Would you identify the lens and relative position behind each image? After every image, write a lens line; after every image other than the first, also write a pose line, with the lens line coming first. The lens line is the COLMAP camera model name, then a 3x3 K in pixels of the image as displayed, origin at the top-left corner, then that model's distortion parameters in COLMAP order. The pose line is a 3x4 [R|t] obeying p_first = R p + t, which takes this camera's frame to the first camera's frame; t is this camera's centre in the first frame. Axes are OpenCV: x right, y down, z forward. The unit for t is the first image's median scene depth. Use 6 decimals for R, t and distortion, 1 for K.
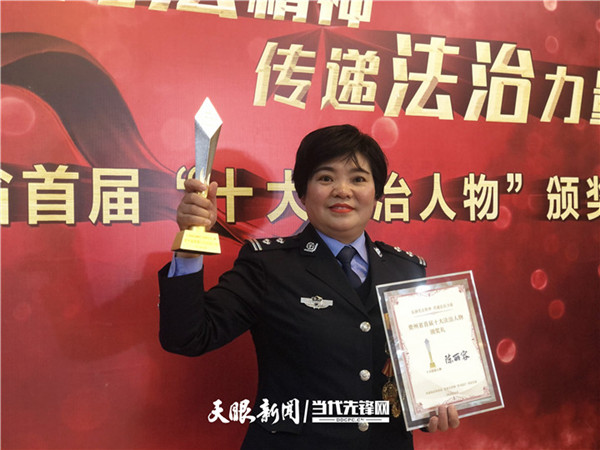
lens RADIAL K [[909.2, 0, 300.2], [0, 909.2, 224.4], [0, 0, 1]] dist [0.091473, 0.000000]
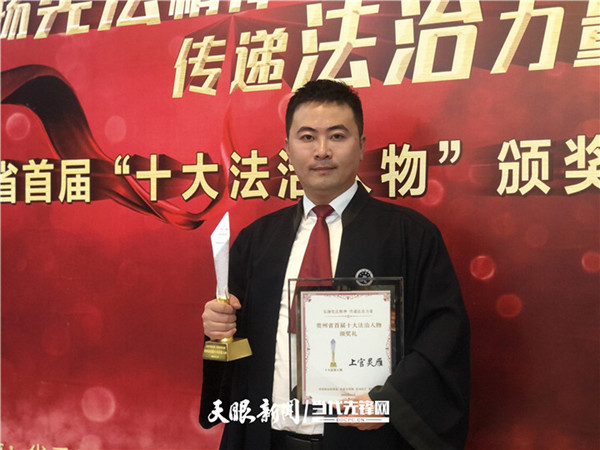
lens RADIAL K [[909.2, 0, 300.4], [0, 909.2, 225.1], [0, 0, 1]] dist [0.091473, 0.000000]
pose [[0.598391, 0.021746, -0.800909, 0.895858], [0.010086, 0.999348, 0.034670, -0.008788], [0.801141, -0.028824, 0.597781, 0.412796]]
